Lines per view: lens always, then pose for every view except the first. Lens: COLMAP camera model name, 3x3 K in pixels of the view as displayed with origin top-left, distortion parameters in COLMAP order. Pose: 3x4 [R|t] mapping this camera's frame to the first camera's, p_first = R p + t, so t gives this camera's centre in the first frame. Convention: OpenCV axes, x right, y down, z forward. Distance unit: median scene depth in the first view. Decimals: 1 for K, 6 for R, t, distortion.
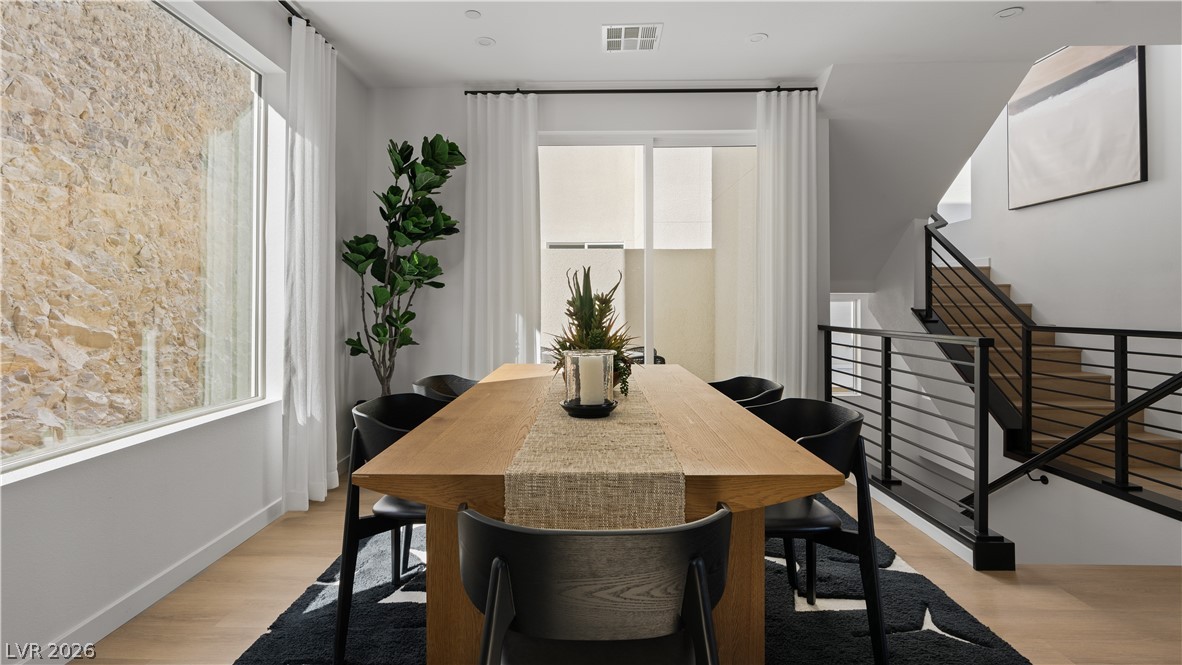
lens RADIAL K [[551.3, 0, 583.3], [0, 551.3, 309.8], [0, 0, 1]] dist [-0.013425, 0.000526]
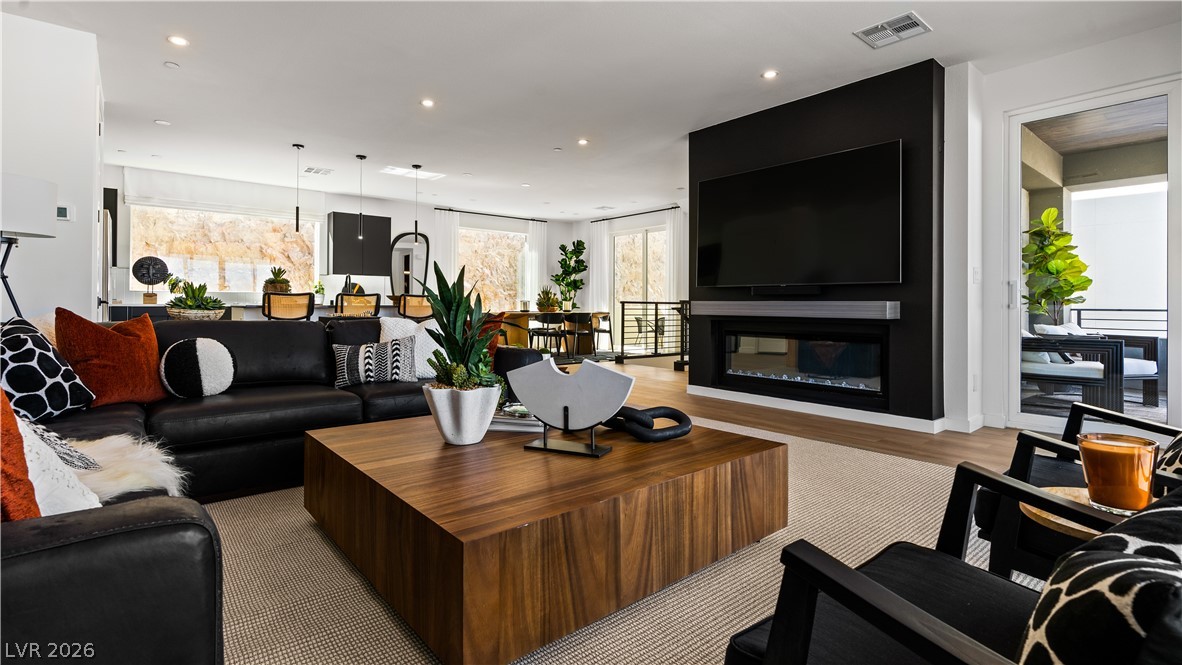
lens RADIAL K [[551.3, 0, 590.5], [0, 551.3, 324.4], [0, 0, 1]] dist [-0.013425, 0.000526]
pose [[0.650880, 0.033723, -0.758431, 1.998739], [-0.016824, 0.999408, 0.030000, 0.058352], [0.758994, -0.006767, 0.651062, -0.894303]]
